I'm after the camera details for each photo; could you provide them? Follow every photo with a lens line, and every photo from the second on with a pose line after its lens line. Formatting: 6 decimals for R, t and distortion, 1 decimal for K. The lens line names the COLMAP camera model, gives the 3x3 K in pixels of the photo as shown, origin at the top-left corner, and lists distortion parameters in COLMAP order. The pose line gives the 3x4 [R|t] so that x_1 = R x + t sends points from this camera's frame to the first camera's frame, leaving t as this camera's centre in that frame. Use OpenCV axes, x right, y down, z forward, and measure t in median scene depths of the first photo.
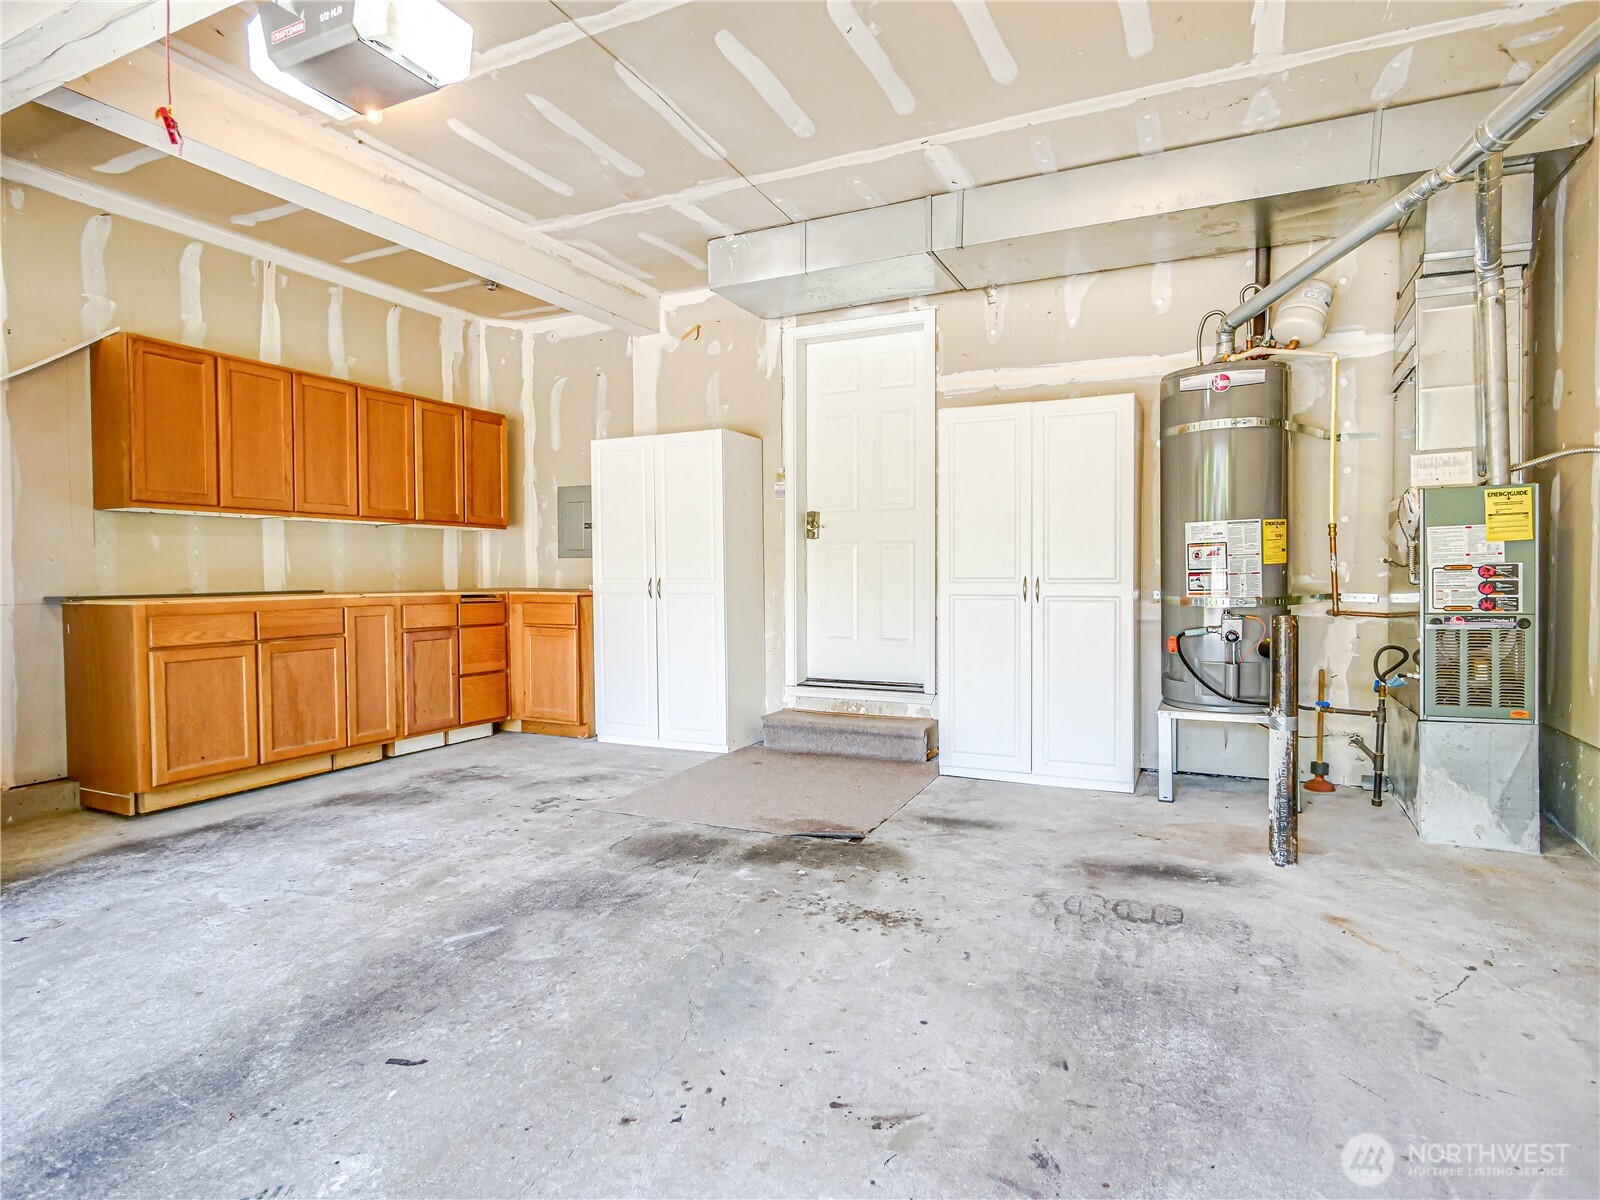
lens RADIAL K [[874.8, 0, 798.6], [0, 874.8, 596.9], [0, 0, 1]] dist [-0.007609, 0.000422]
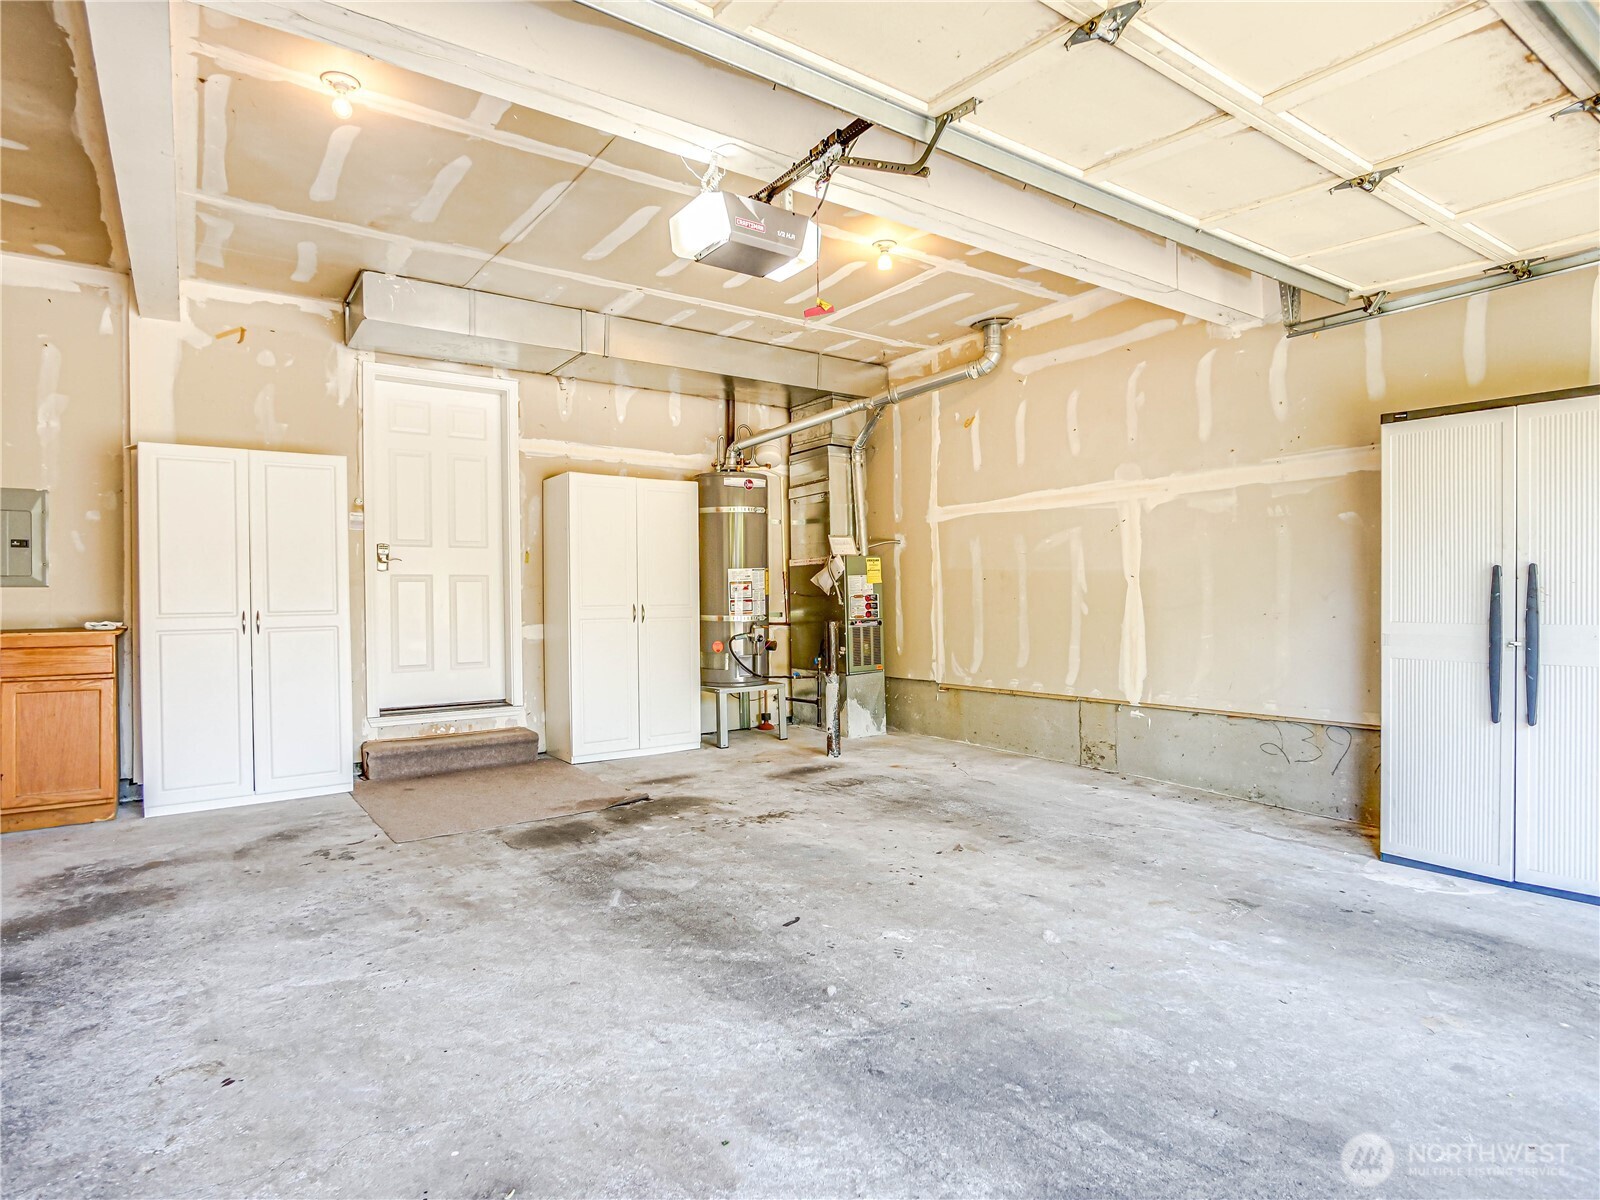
lens RADIAL K [[874.8, 0, 801.0], [0, 874.8, 599.0], [0, 0, 1]] dist [-0.007609, 0.000422]
pose [[0.485428, -0.002508, 0.874273, -1.081490], [0.036050, 0.999203, -0.017150, 0.002239], [-0.873533, 0.039842, 0.485131, 0.143384]]
